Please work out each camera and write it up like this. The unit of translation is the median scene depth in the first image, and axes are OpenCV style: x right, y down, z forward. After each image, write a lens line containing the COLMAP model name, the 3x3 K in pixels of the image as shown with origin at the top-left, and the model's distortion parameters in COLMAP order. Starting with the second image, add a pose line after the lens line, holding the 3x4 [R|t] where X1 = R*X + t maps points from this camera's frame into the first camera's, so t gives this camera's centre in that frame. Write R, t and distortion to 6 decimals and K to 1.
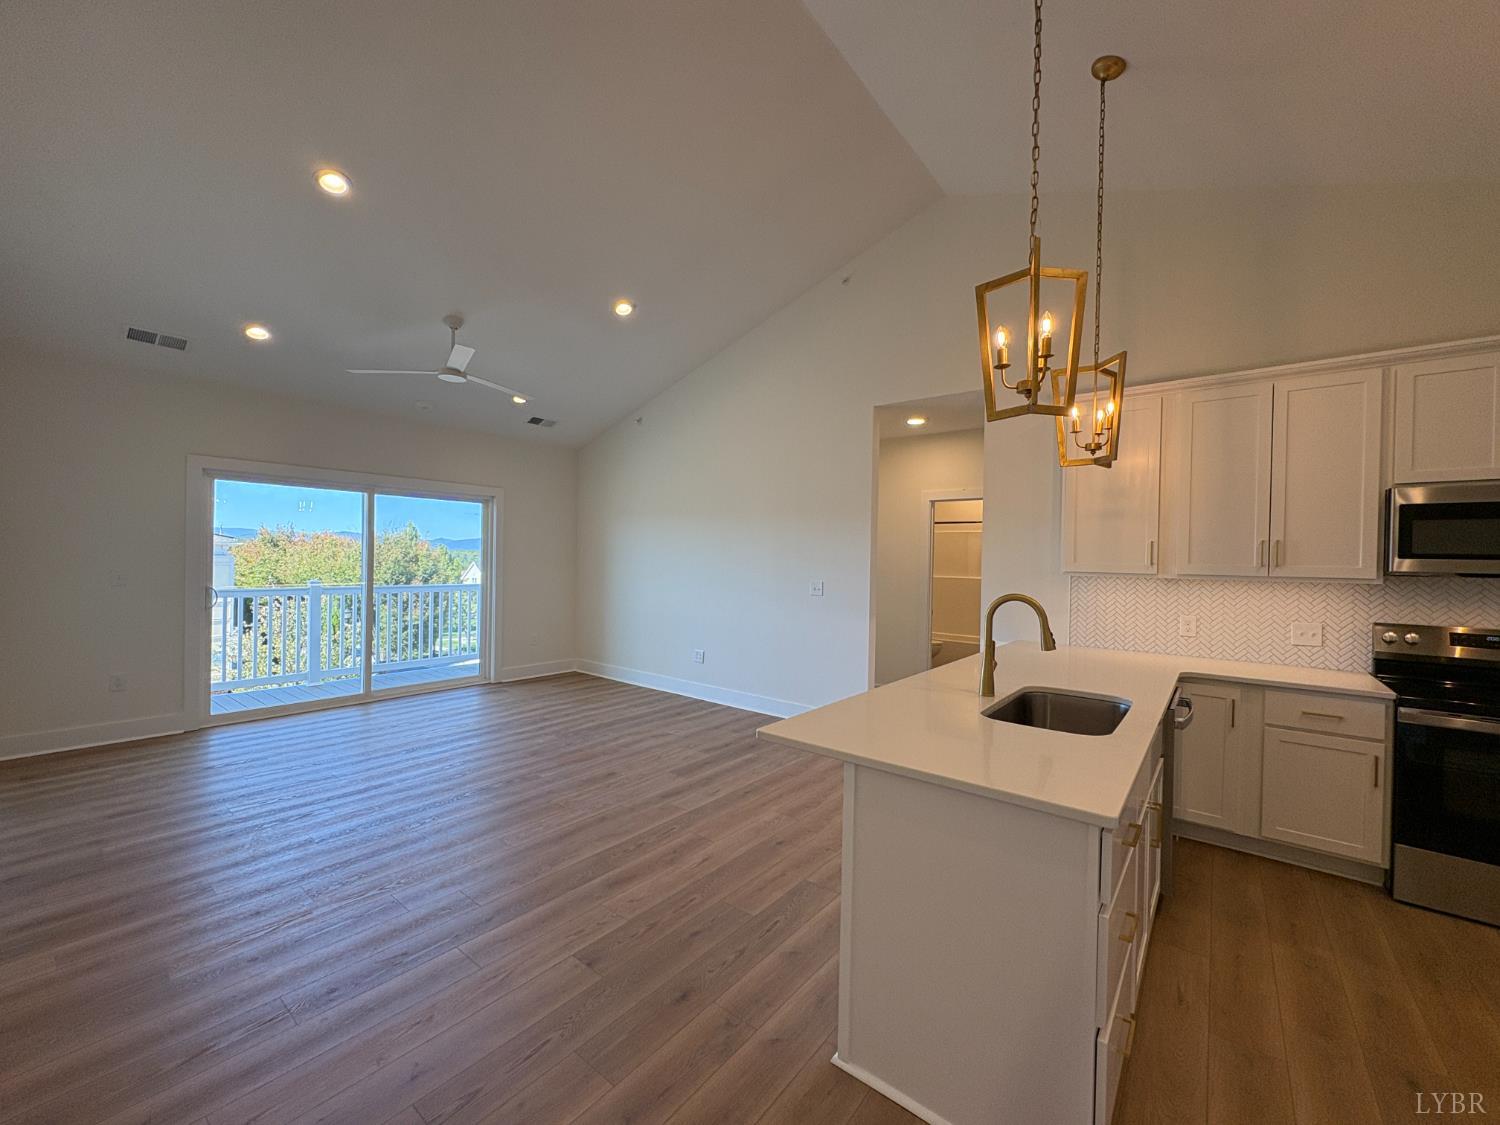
lens RADIAL K [[595.9, 0, 750.0], [0, 595.9, 562.5], [0, 0, 1]] dist [0.001177, 0.000297]
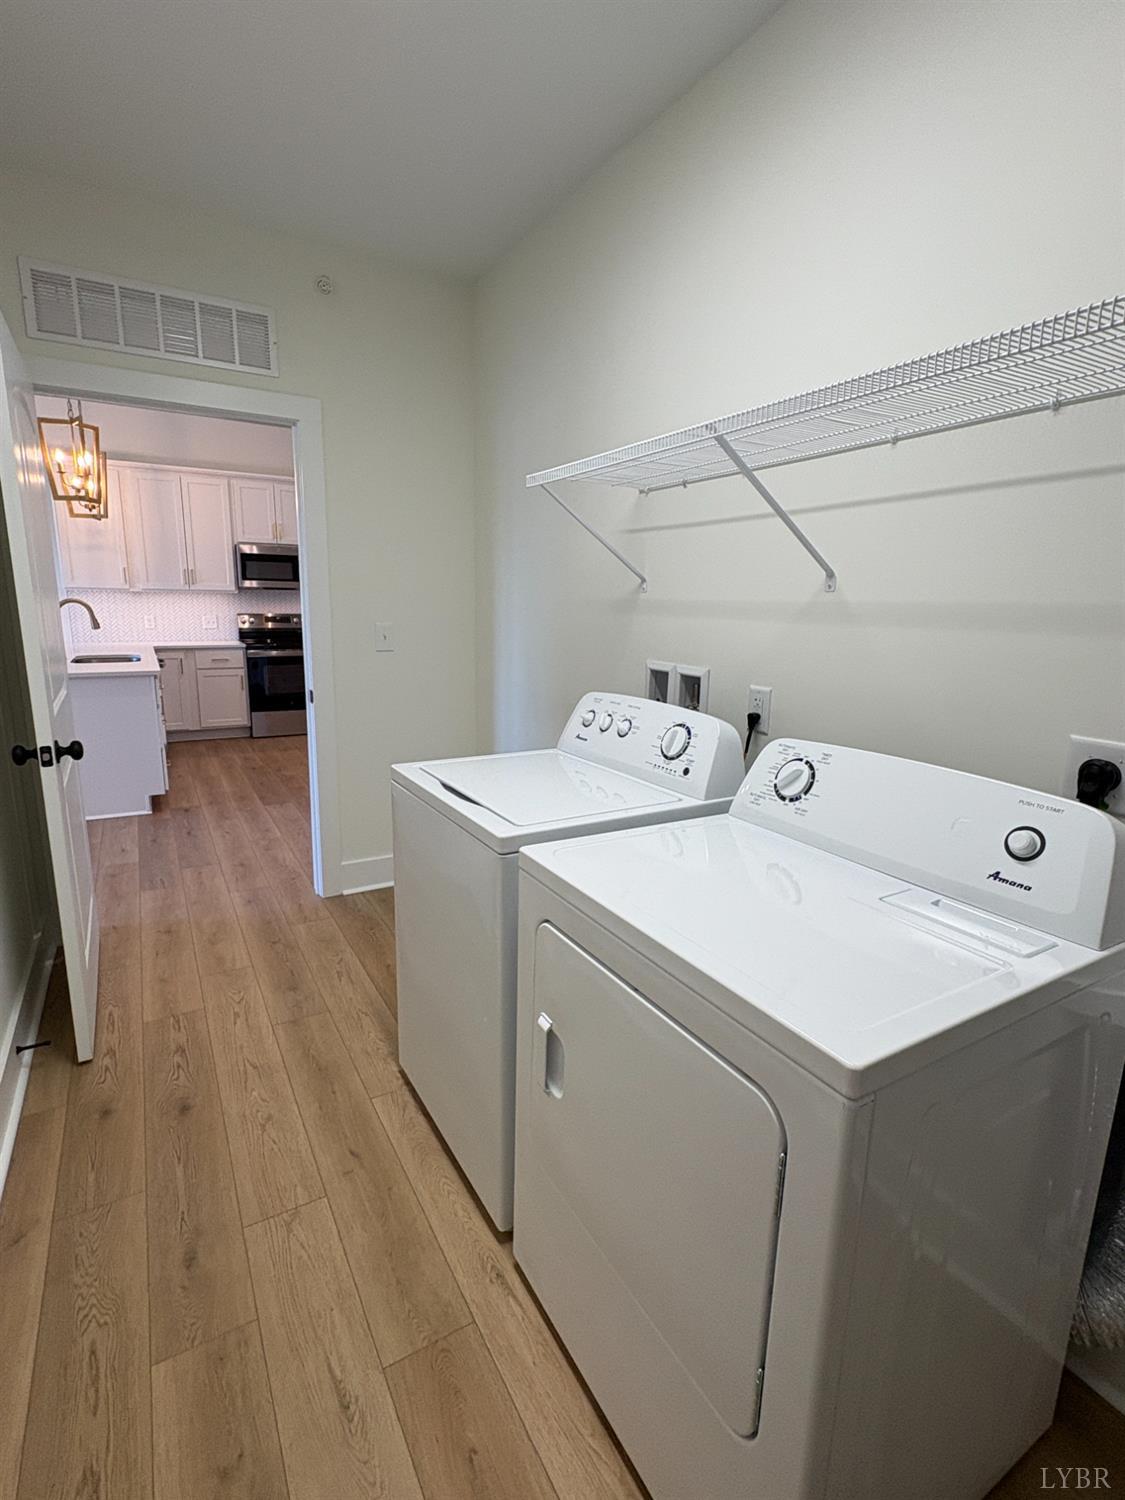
lens RADIAL K [[710.9, 0, 562.5], [0, 710.9, 750.0], [0, 0, 1]] dist [-0.004442, -0.000241]
pose [[0.362477, -0.205419, 0.909073, -0.734632], [-0.007656, 0.974718, 0.223306, 0.007466], [-0.931961, -0.087903, 0.351740, -0.807011]]
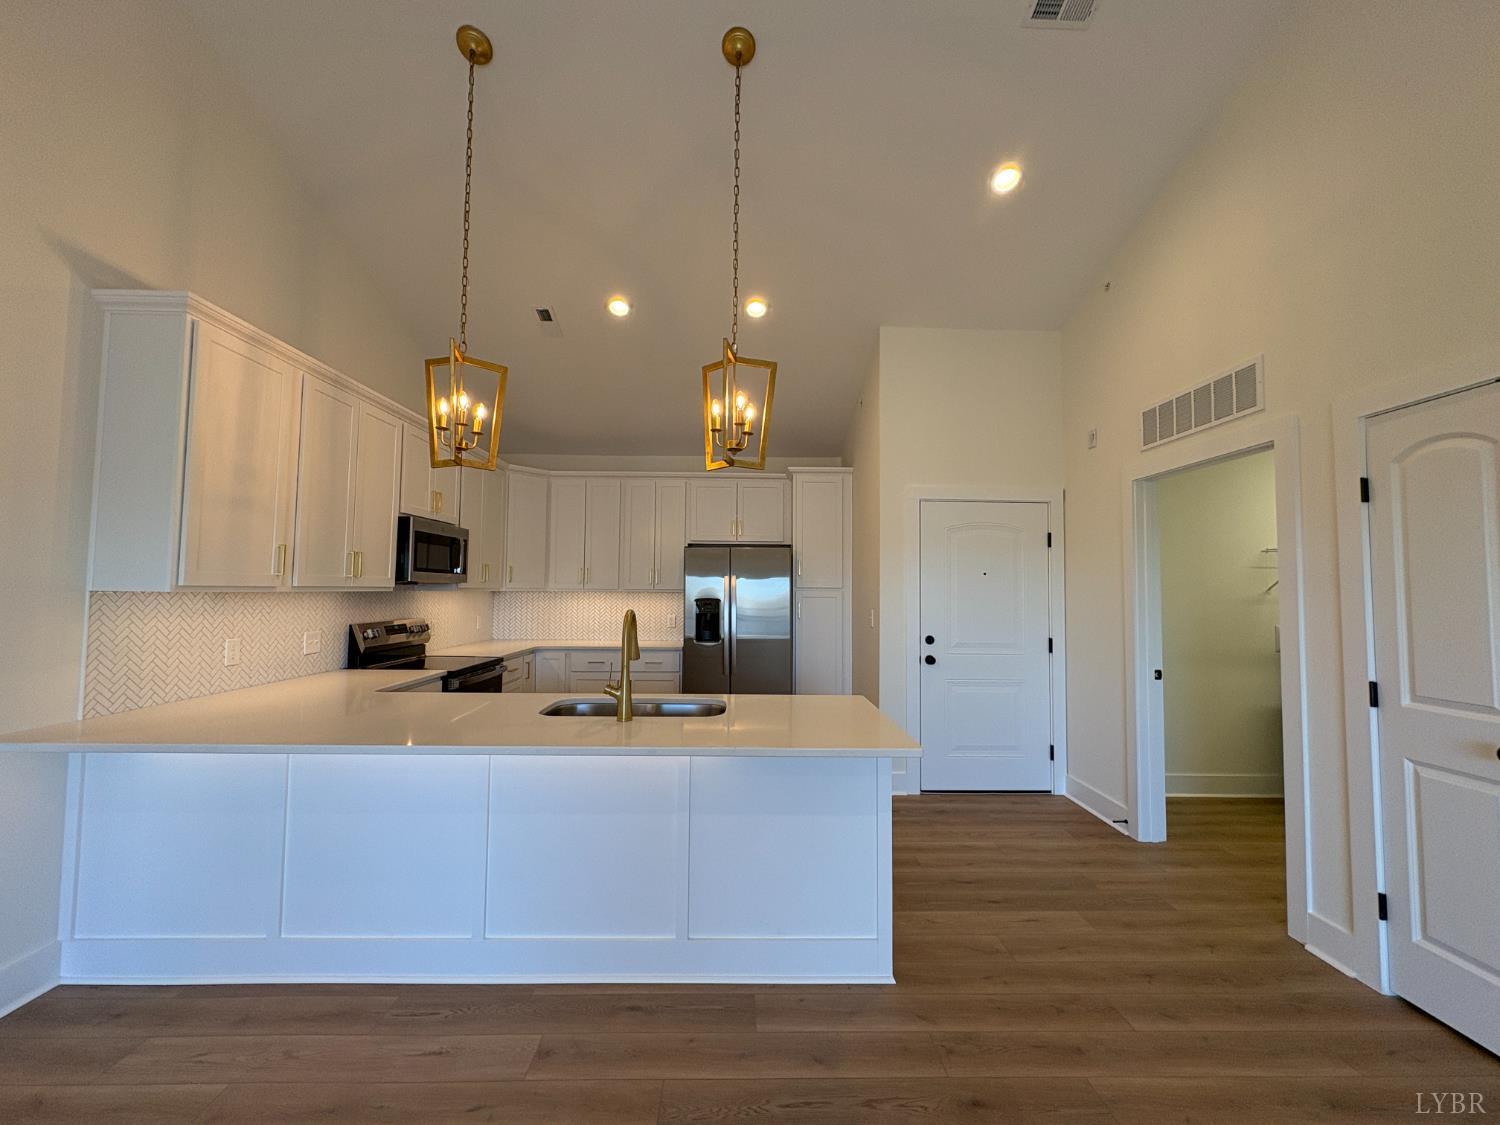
lens RADIAL K [[595.9, 0, 750.0], [0, 595.9, 562.5], [0, 0, 1]] dist [0.001177, 0.000297]
pose [[-0.628198, 0.011368, 0.777970, -0.341347], [-0.017368, 0.999439, -0.028629, -0.001029], [-0.777859, -0.031496, -0.627649, 1.073213]]
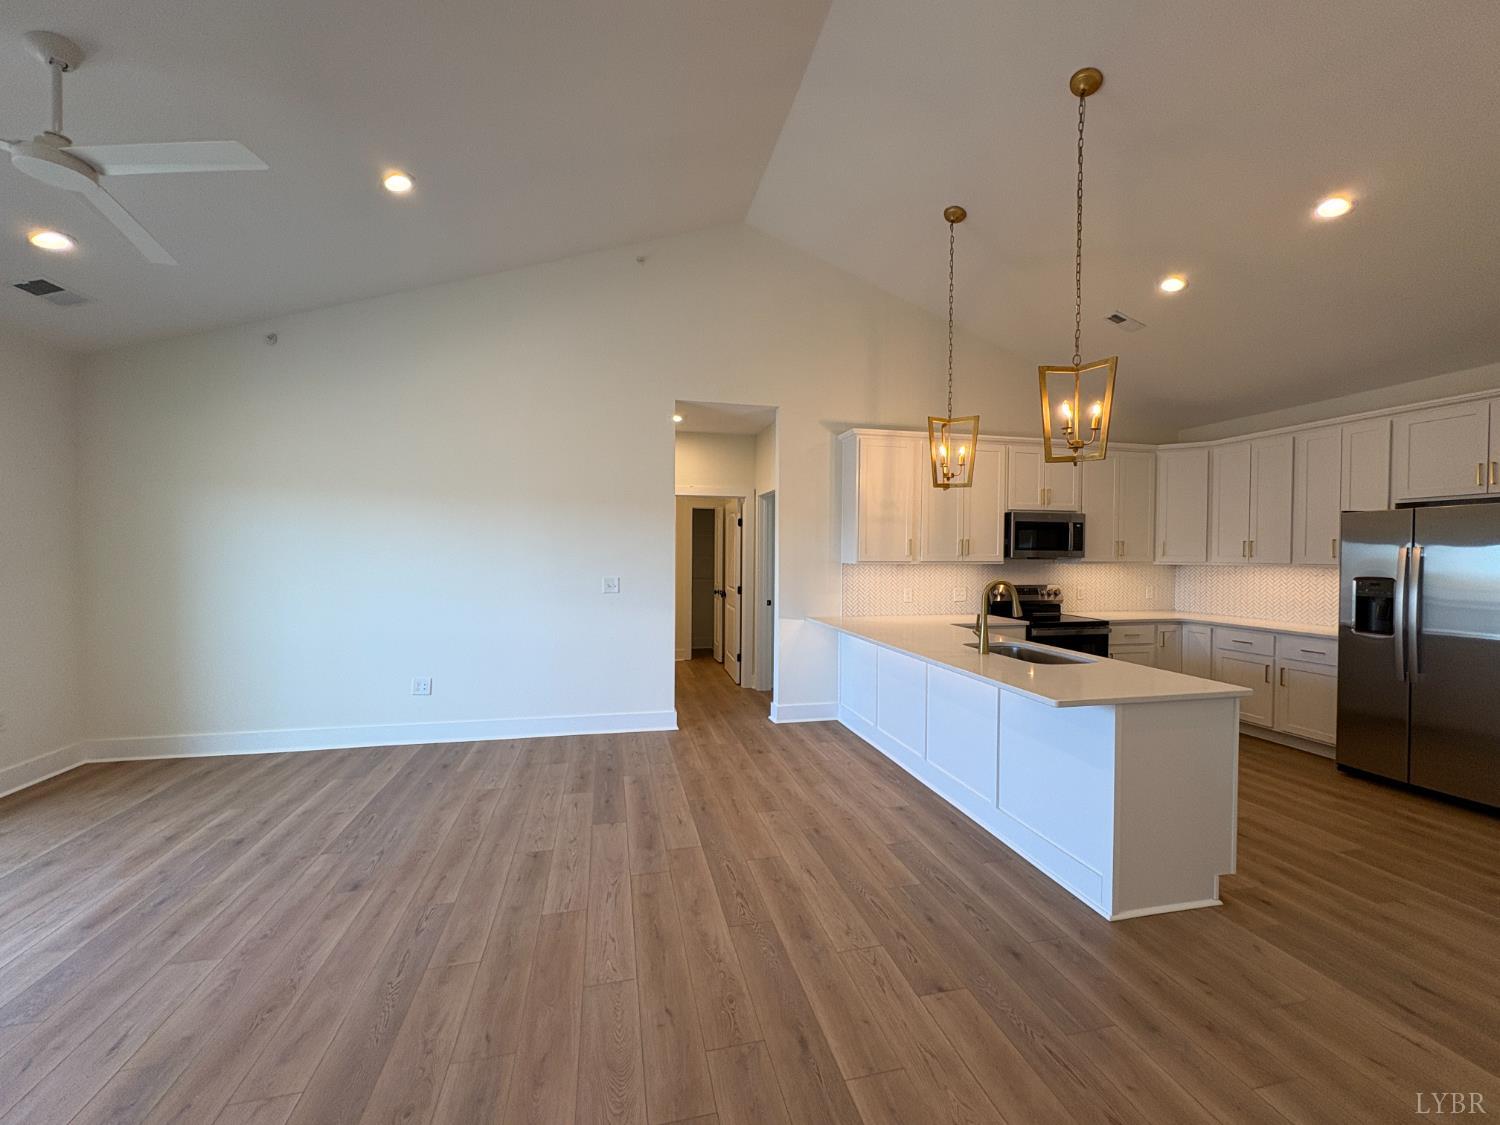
lens RADIAL K [[595.9, 0, 750.0], [0, 595.9, 562.5], [0, 0, 1]] dist [0.001177, 0.000297]
pose [[0.623889, -0.028405, 0.780997, -0.760624], [0.010192, 0.999550, 0.028213, -0.024830], [-0.781446, -0.009642, 0.623898, 0.417276]]
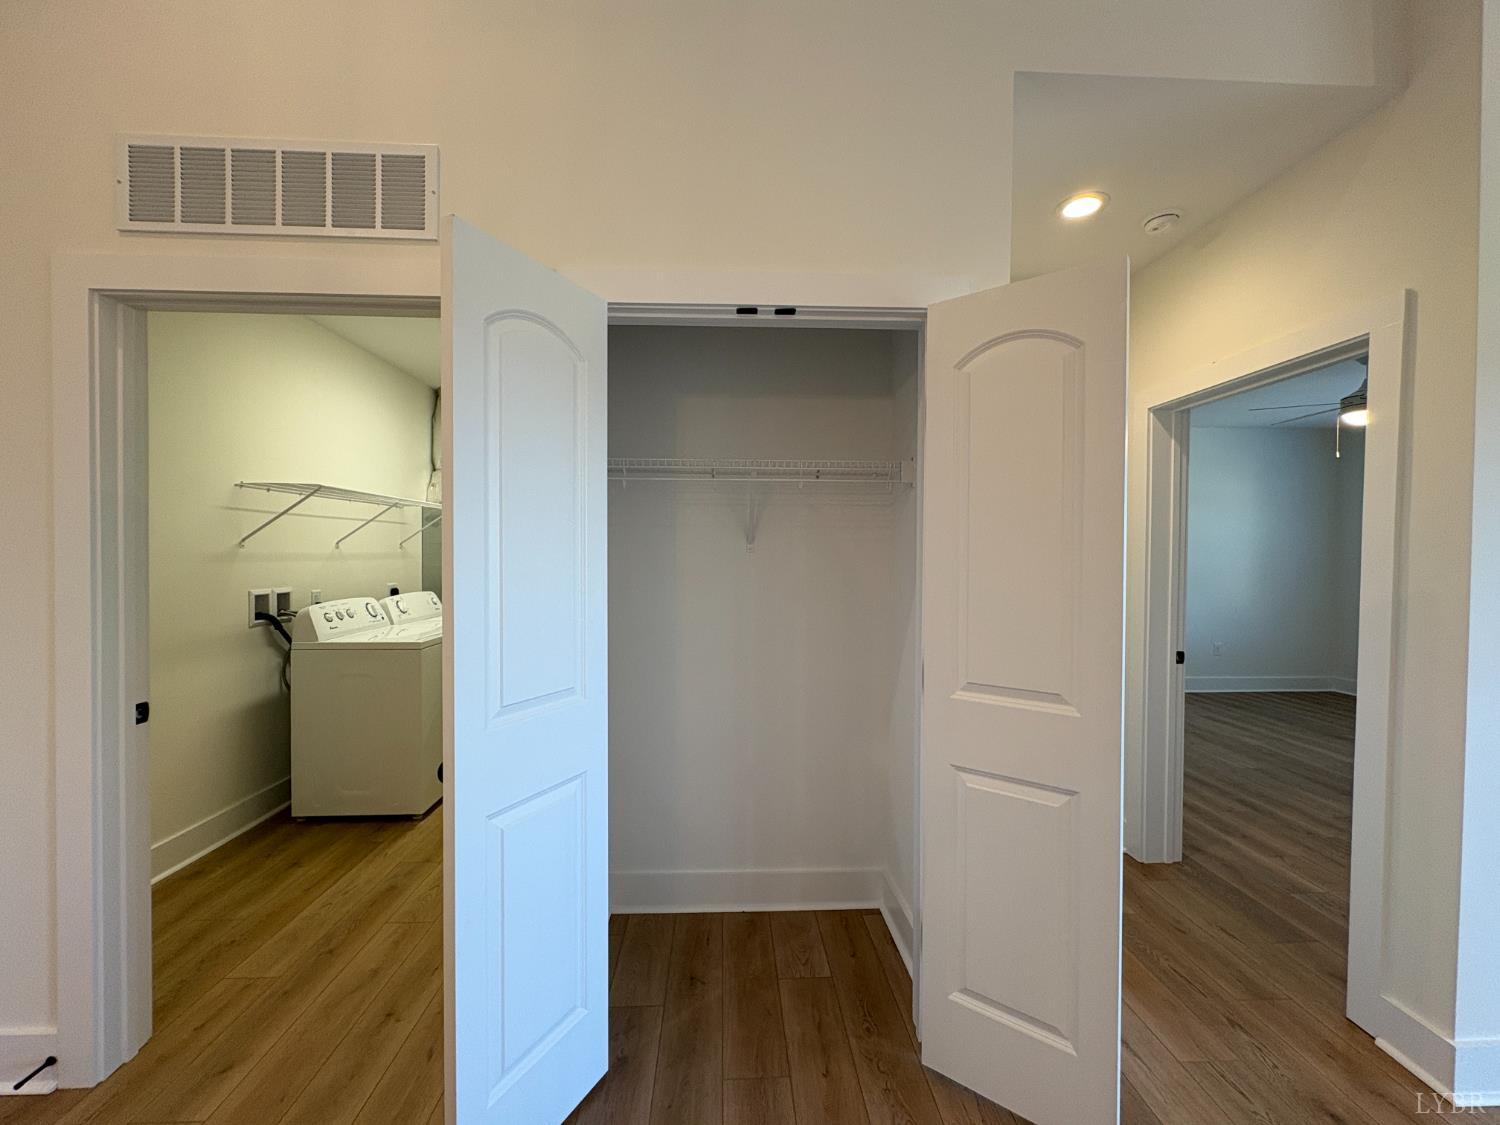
lens RADIAL K [[595.9, 0, 750.0], [0, 595.9, 562.5], [0, 0, 1]] dist [0.001177, 0.000297]
pose [[-0.755693, -0.015671, -0.654739, -0.030034], [-0.022650, 0.999741, 0.002214, 0.014109], [0.654535, 0.016503, -0.755852, 0.575902]]
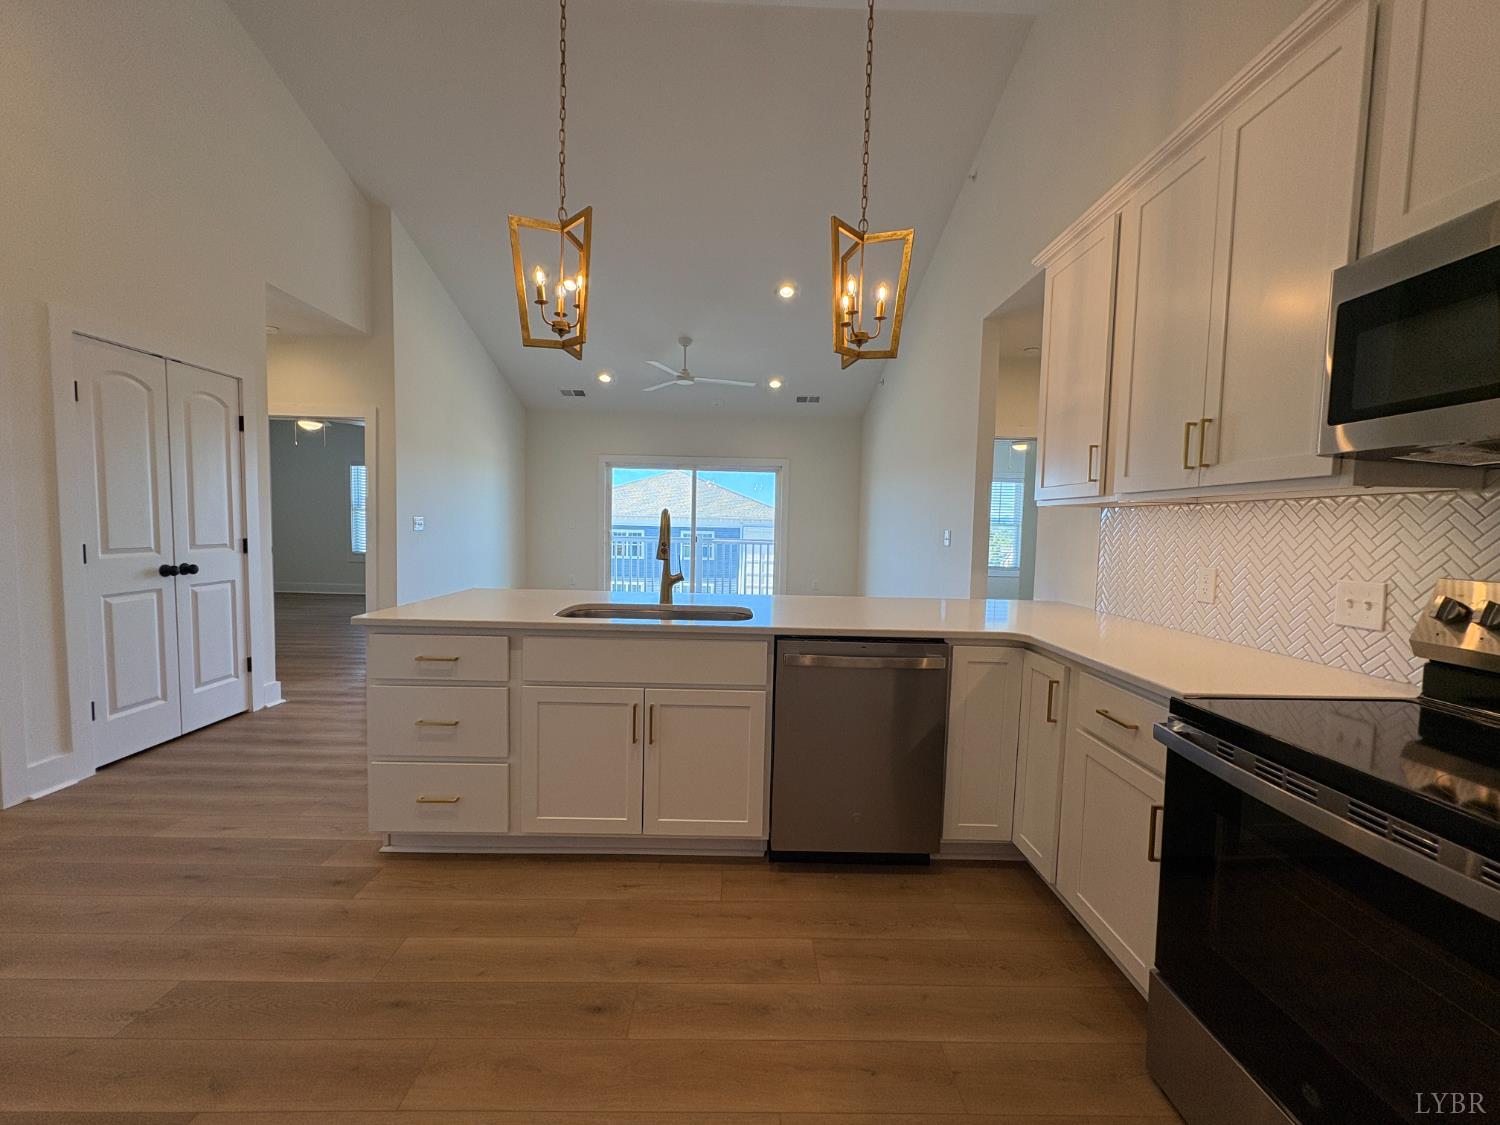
lens RADIAL K [[595.9, 0, 750.0], [0, 595.9, 562.5], [0, 0, 1]] dist [0.001177, 0.000297]
pose [[0.636594, 0.042971, -0.770001, 1.000686], [-0.013859, 0.998923, 0.044289, 0.072285], [0.771074, -0.017522, 0.636504, 0.313449]]
